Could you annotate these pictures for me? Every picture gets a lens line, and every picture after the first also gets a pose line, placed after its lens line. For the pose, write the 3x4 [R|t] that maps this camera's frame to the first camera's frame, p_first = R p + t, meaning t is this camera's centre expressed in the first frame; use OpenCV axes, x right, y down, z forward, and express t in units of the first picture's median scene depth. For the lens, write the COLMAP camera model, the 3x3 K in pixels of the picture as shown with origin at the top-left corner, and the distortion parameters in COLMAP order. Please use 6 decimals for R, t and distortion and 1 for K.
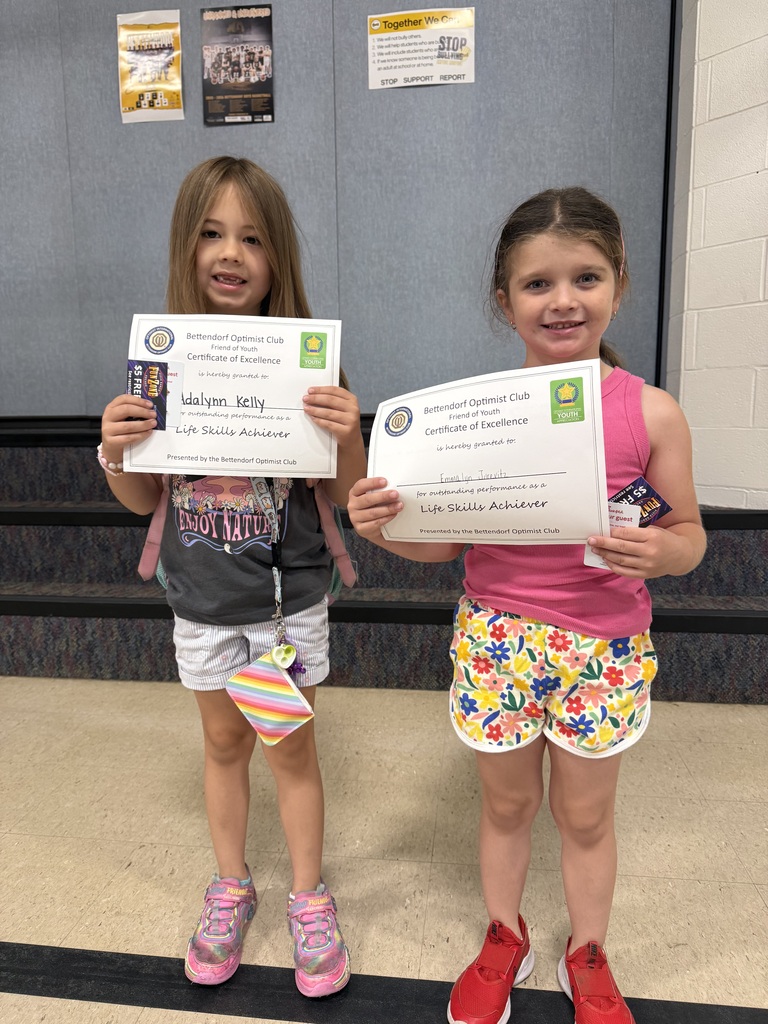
lens RADIAL K [[721.5, 0, 395.2], [0, 721.5, 516.6], [0, 0, 1]] dist [-0.003608, 0.001527]
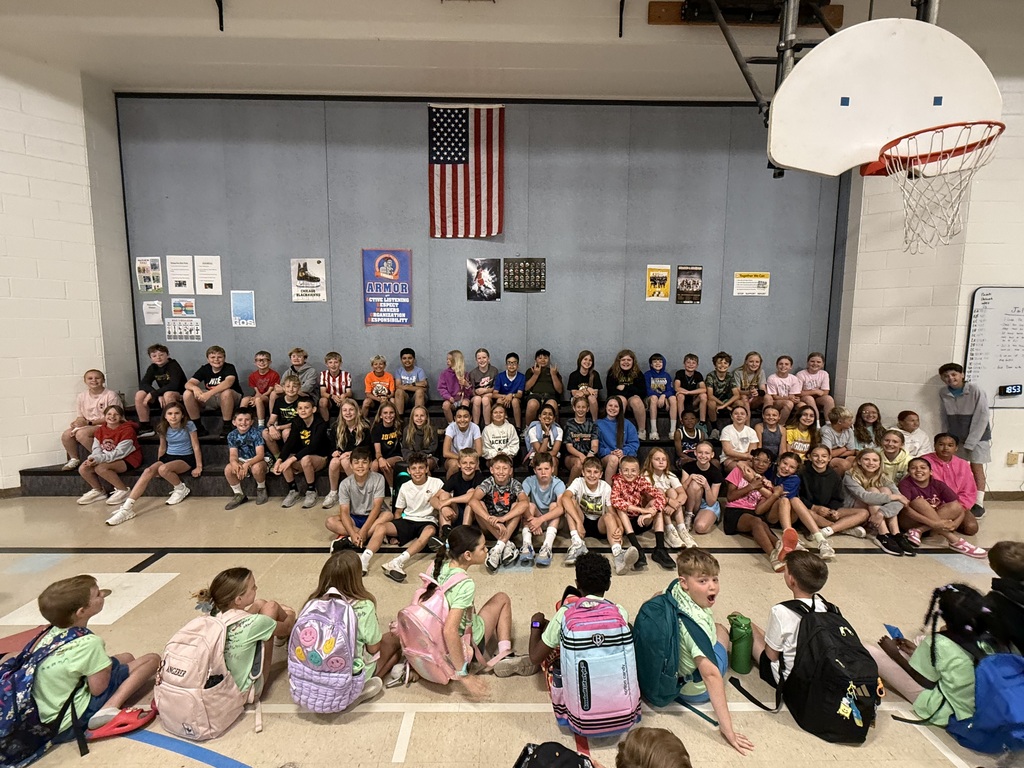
lens RADIAL K [[485.6, 0, 497.9], [0, 485.6, 383.9], [0, 0, 1]] dist [-0.000407, 0.000785]
pose [[0.991135, 0.004506, 0.132785, -1.260712], [0.000300, 0.999346, -0.036149, -0.156034], [-0.132861, 0.035868, 0.990486, -0.839512]]
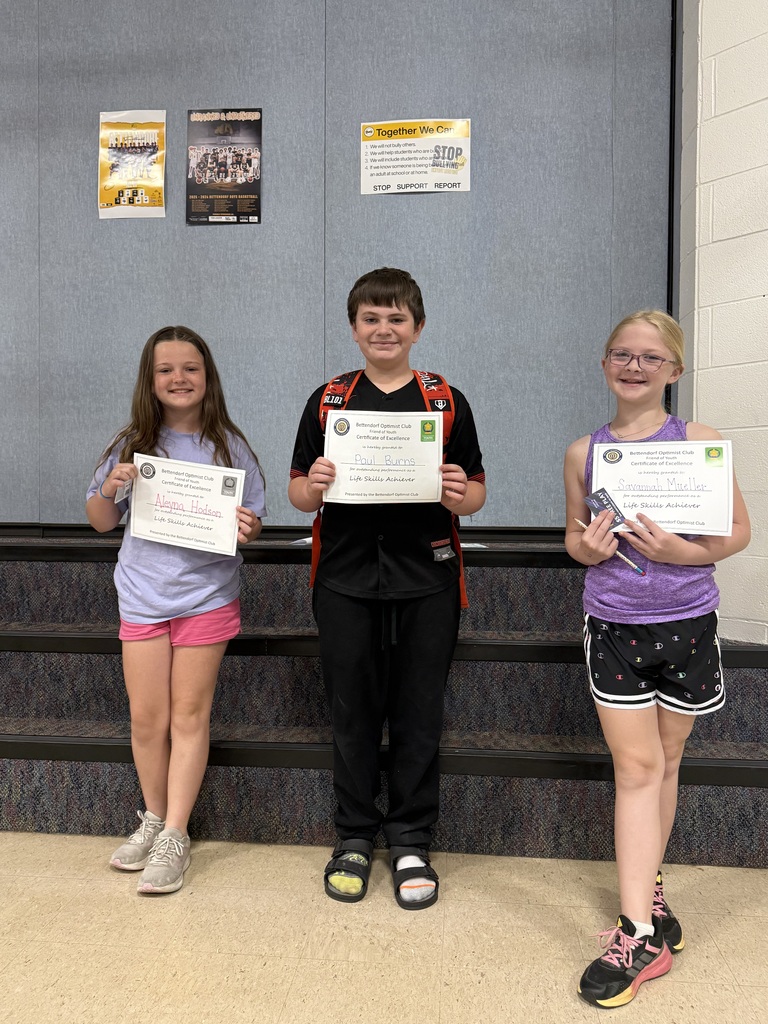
lens RADIAL K [[830.6, 0, 384.0], [0, 830.6, 512.0], [0, 0, 1]] dist [0.033675, -0.042503]
pose [[0.999528, 0.017307, 0.025385, -0.026143], [-0.013886, 0.991514, -0.129259, -0.027792], [-0.027406, 0.128845, 0.991286, -0.051523]]
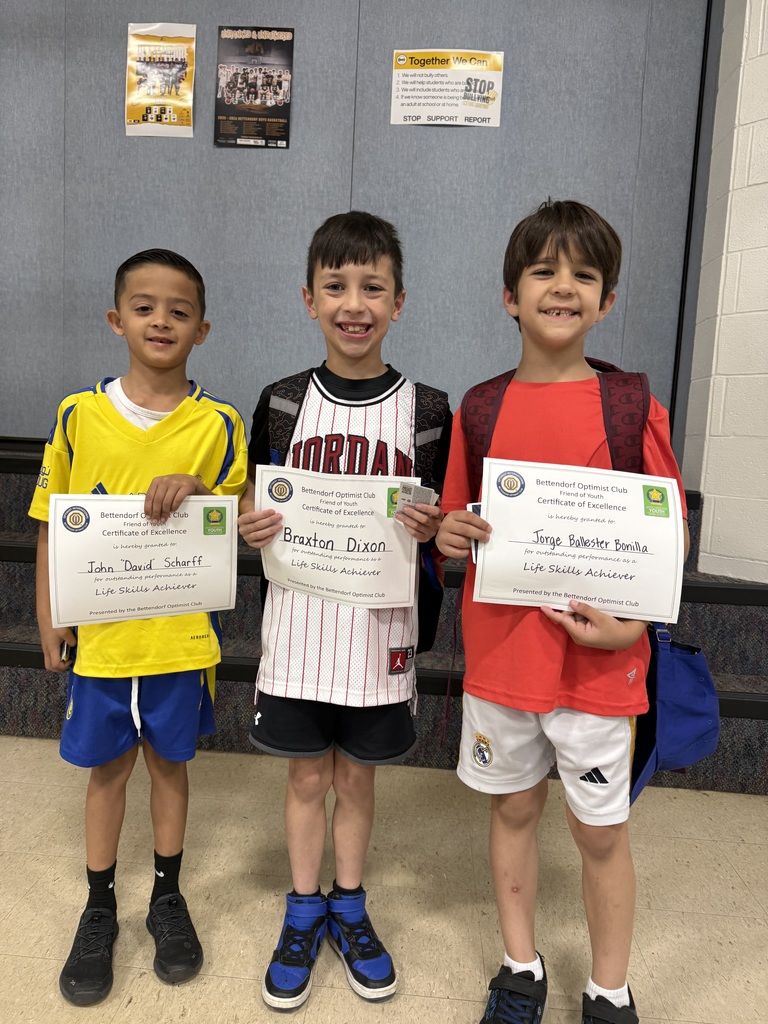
lens RADIAL K [[717.6, 0, 382.4], [0, 717.6, 514.0], [0, 0, 1]] dist [0.003042, -0.002380]
pose [[0.996418, 0.055577, 0.063741, -0.079236], [-0.052709, 0.997558, -0.045828, -0.026917], [-0.066132, 0.042304, 0.996914, 0.063484]]
